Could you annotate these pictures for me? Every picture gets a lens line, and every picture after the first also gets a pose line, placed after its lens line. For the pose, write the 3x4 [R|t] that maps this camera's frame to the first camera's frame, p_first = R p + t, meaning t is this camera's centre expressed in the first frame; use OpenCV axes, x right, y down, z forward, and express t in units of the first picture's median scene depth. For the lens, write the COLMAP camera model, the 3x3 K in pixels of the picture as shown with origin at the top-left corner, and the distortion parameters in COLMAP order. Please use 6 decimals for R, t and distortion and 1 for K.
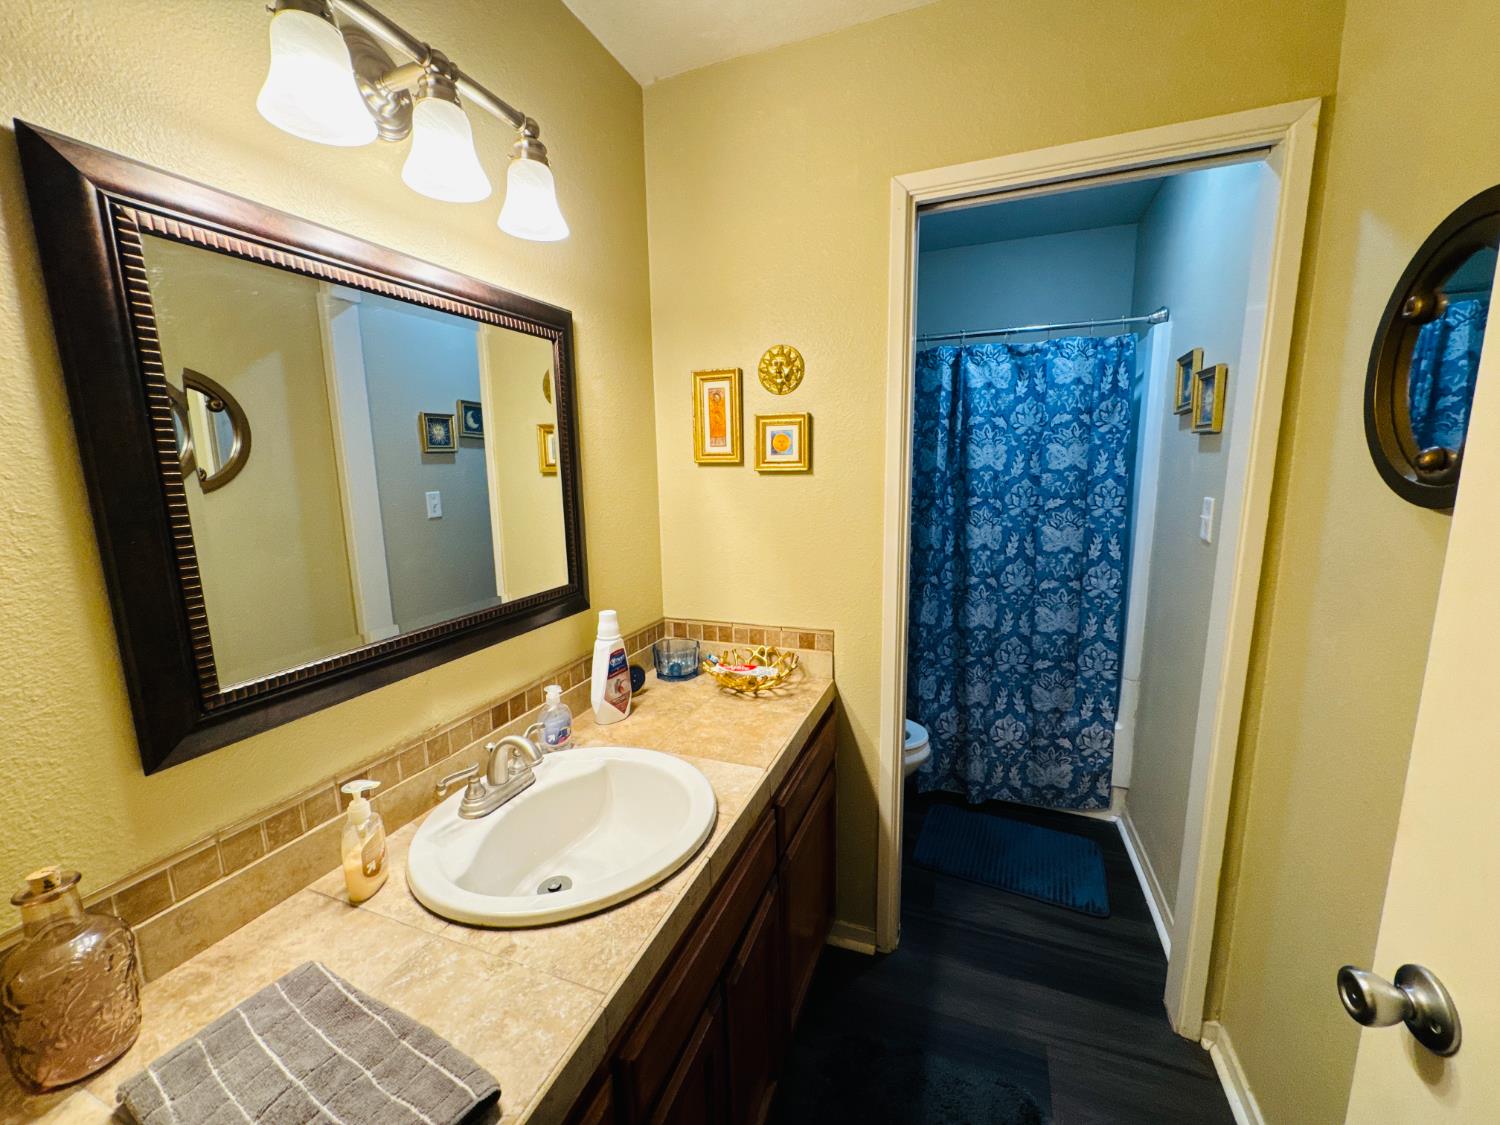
lens RADIAL K [[596.3, 0, 749.4], [0, 596.3, 562.1], [0, 0, 1]] dist [-0.003939, 0.000920]
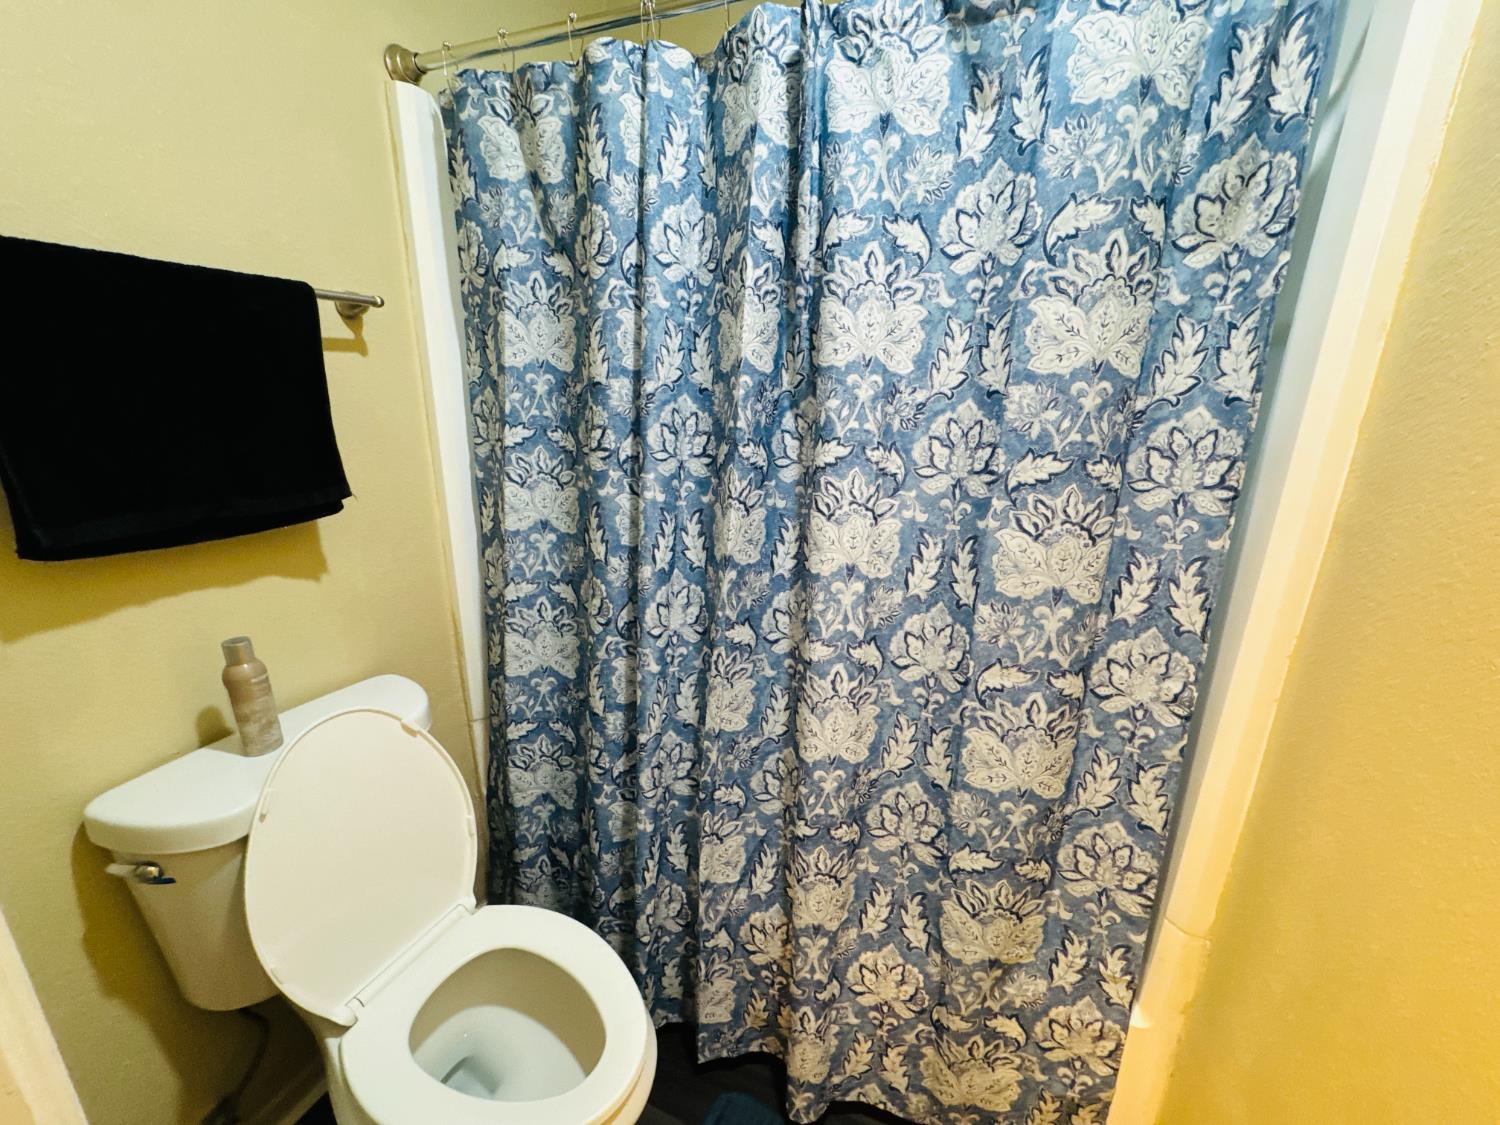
lens RADIAL K [[596.3, 0, 749.5], [0, 596.3, 562.4], [0, 0, 1]] dist [-0.003939, 0.000920]
pose [[0.998858, 0.044040, -0.018538, 0.338689], [-0.041515, 0.991950, 0.119628, -0.077187], [0.023657, -0.118722, 0.992646, 0.613832]]
